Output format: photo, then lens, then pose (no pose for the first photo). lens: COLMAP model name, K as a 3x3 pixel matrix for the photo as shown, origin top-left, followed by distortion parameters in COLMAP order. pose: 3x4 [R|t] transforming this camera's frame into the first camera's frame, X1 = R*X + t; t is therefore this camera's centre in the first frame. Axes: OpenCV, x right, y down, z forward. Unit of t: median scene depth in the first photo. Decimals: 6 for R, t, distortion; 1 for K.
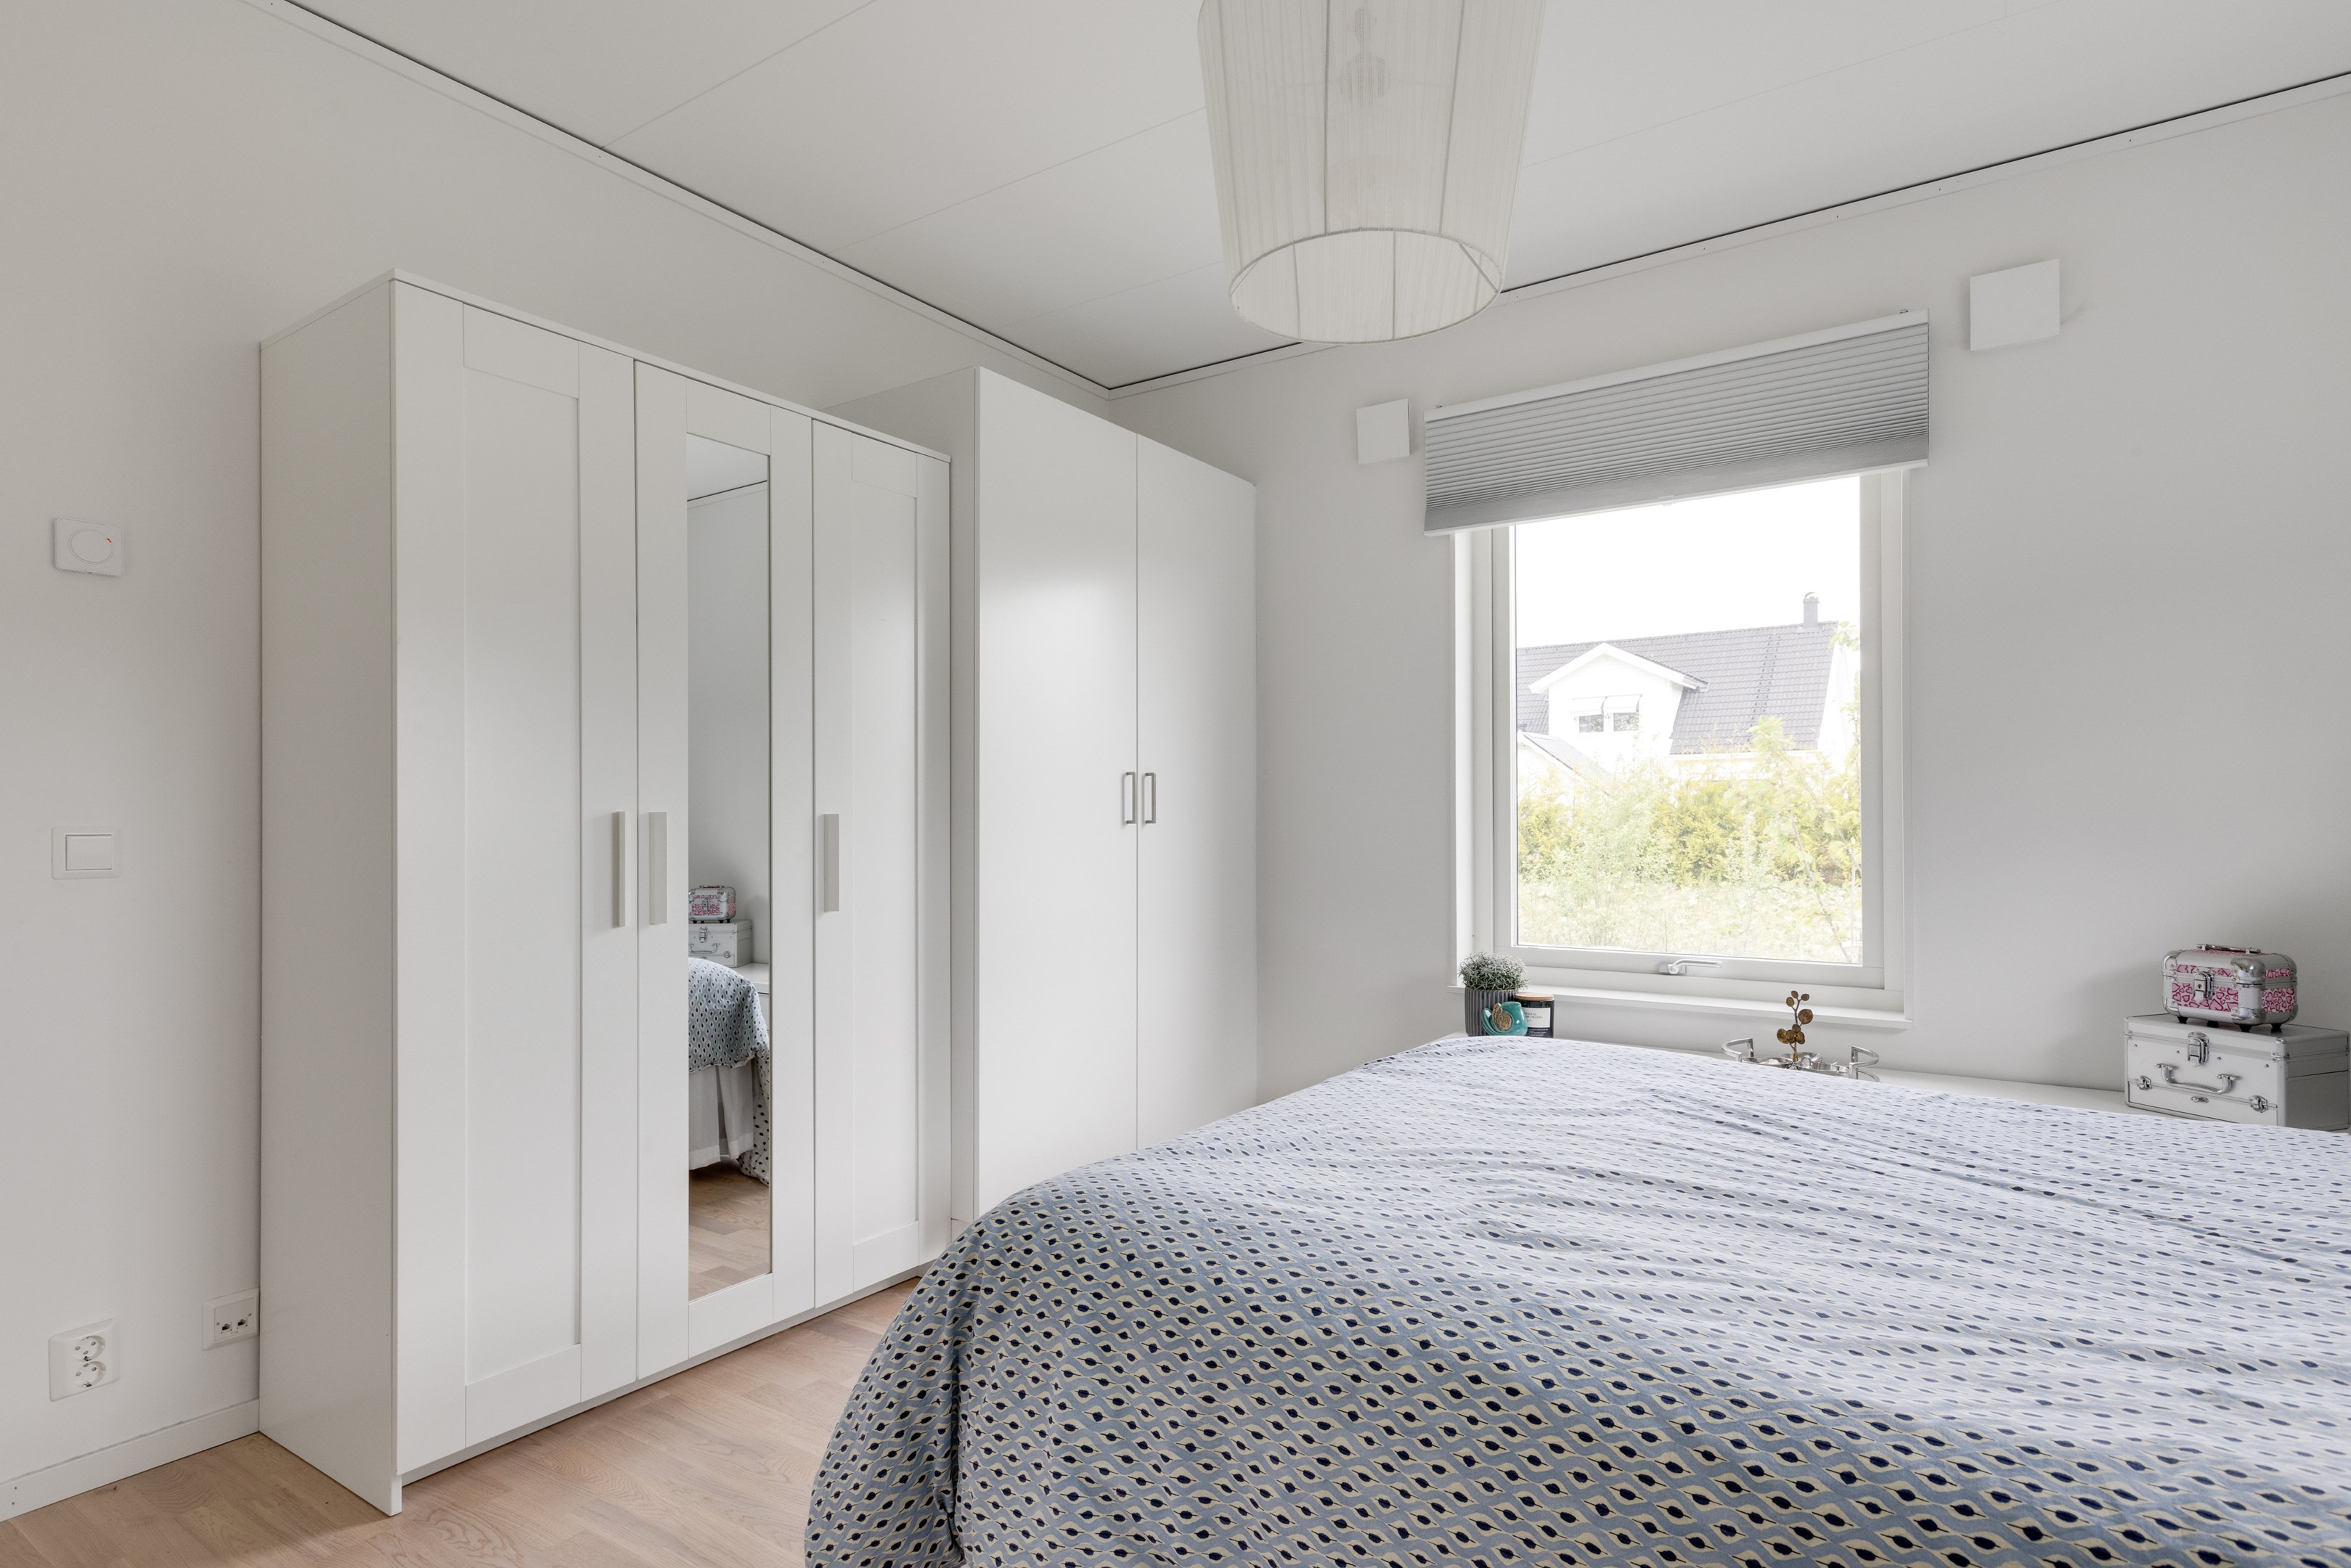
lens RADIAL K [[1264.7, 0, 1172.9], [0, 1264.7, 800.3], [0, 0, 1]] dist [0.014200, -0.005772]
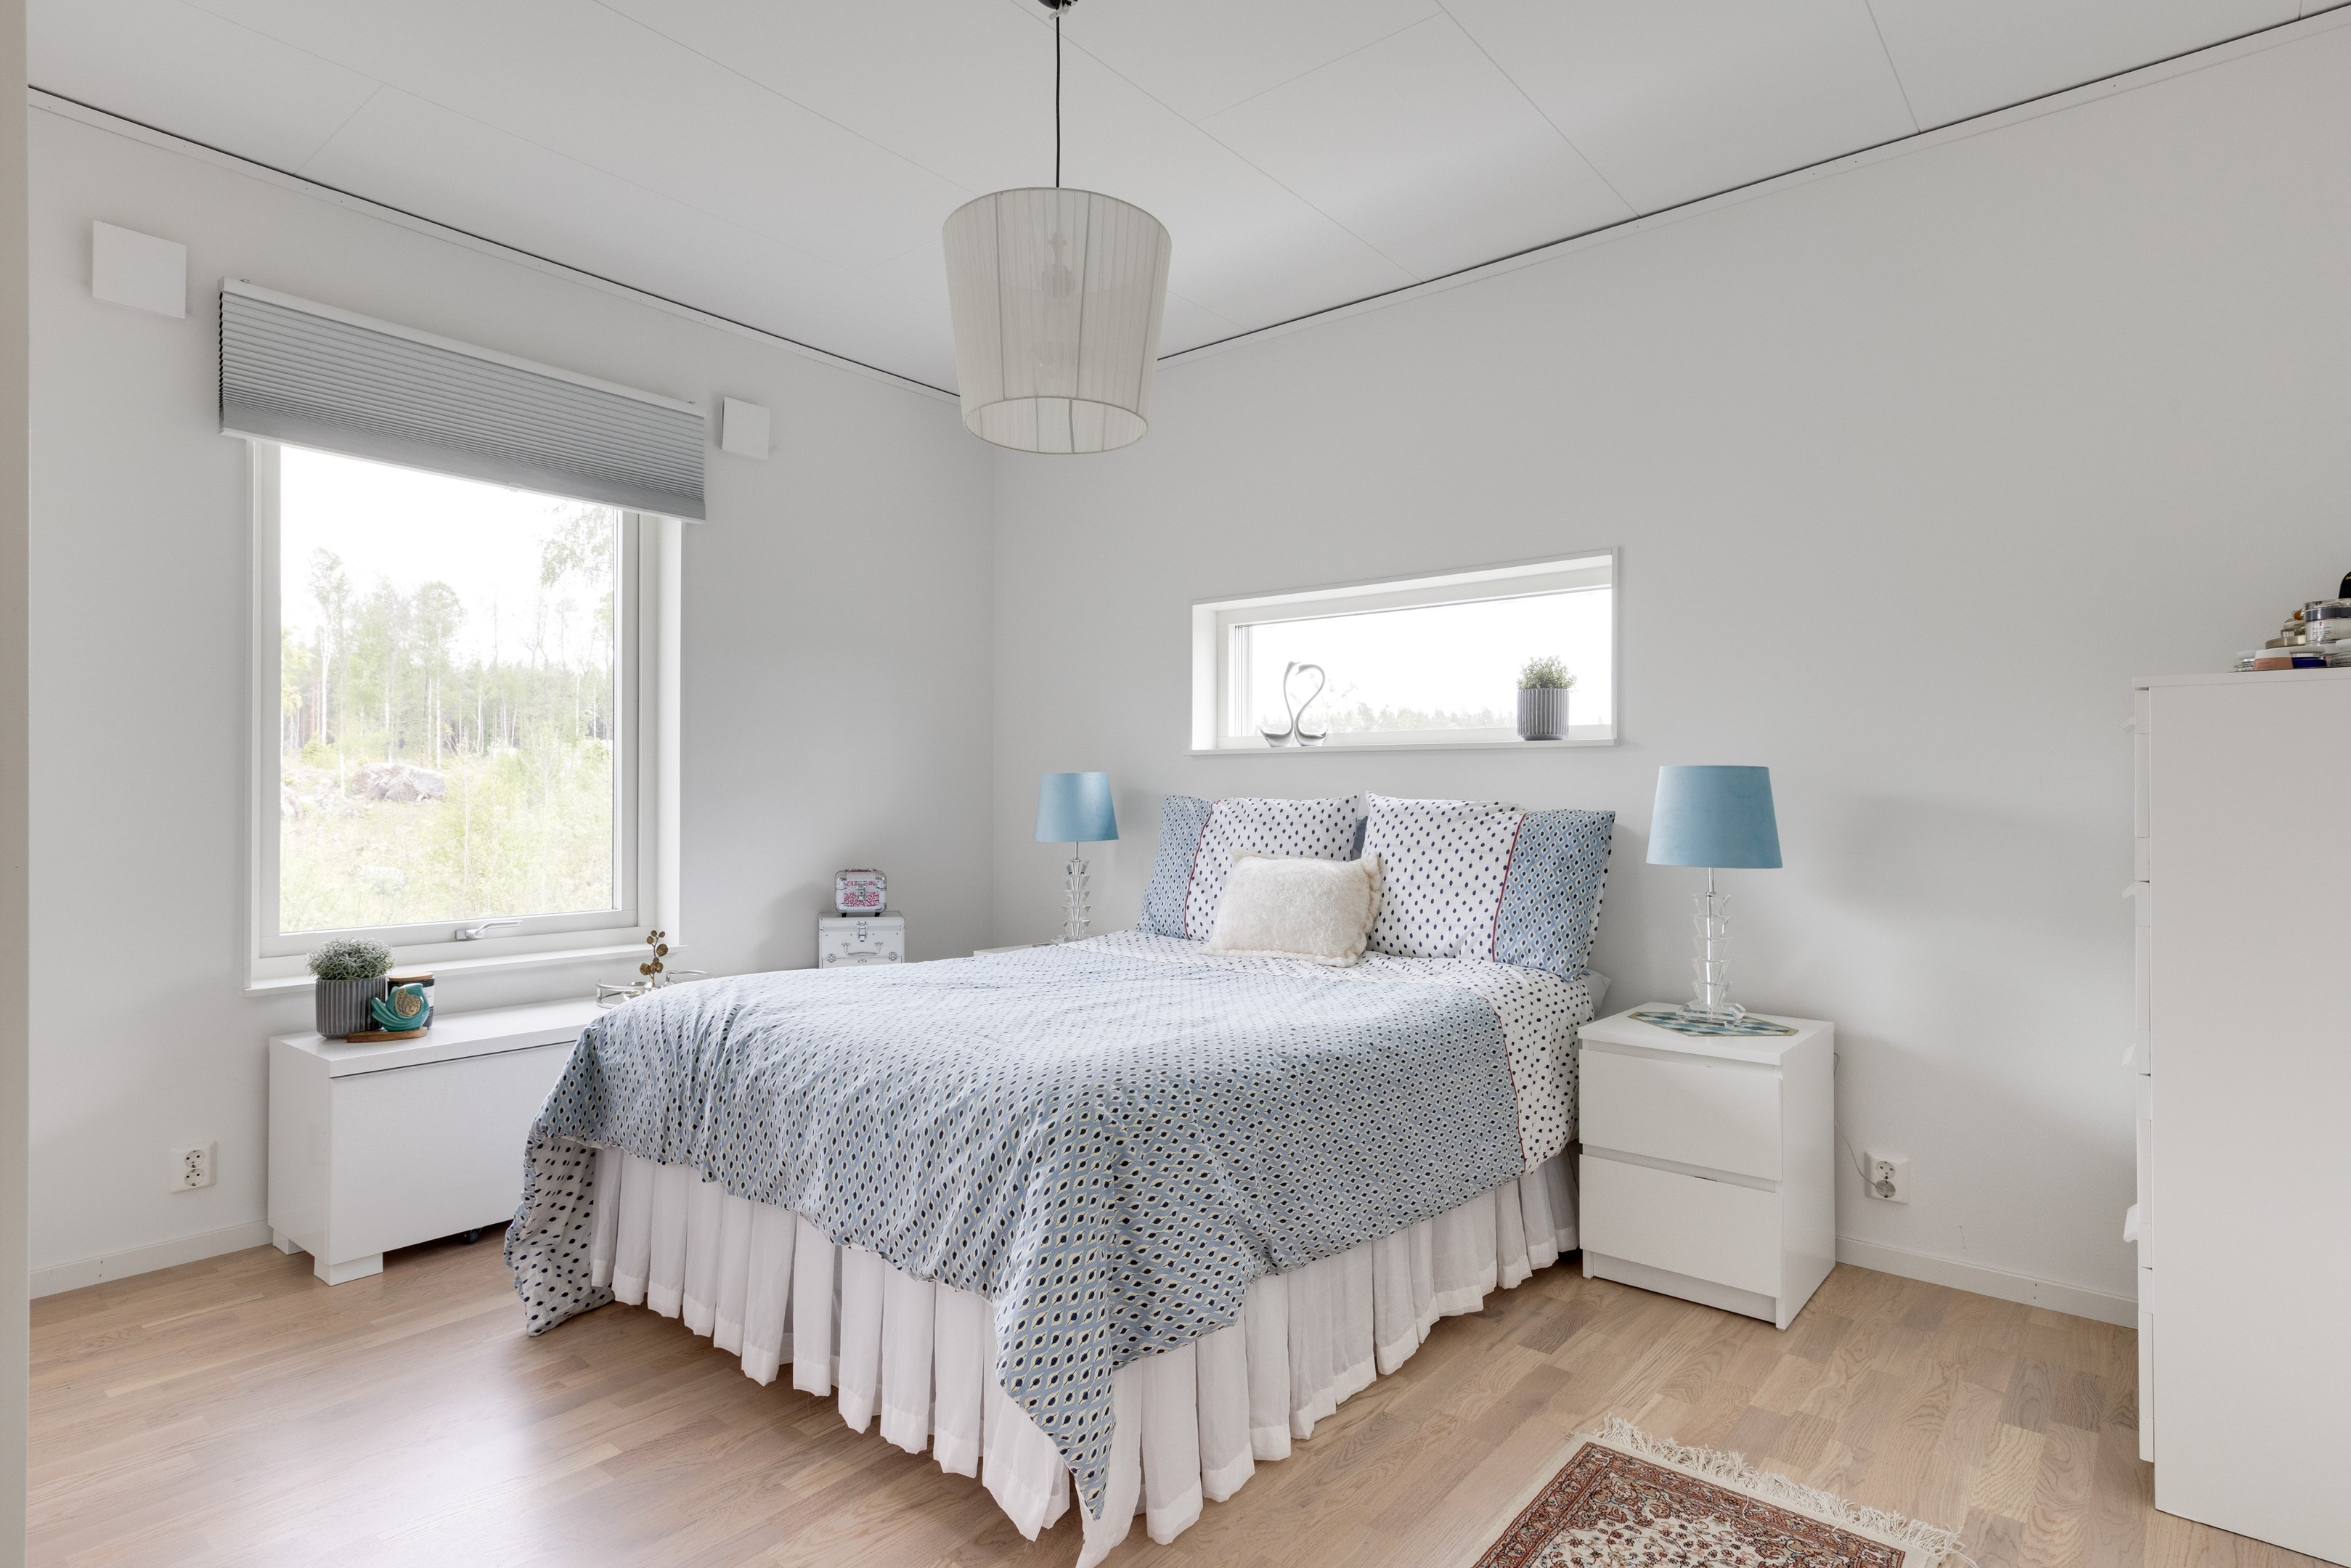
lens RADIAL K [[1201.4, 0, 1170.0], [0, 1201.4, 786.6], [0, 0, 1]] dist [0.025587, 0.000556]
pose [[0.078196, 0.008503, 0.996902, -0.637494], [-0.025078, 0.999664, -0.006560, 0.006090], [-0.996623, -0.024488, 0.078383, 0.415357]]
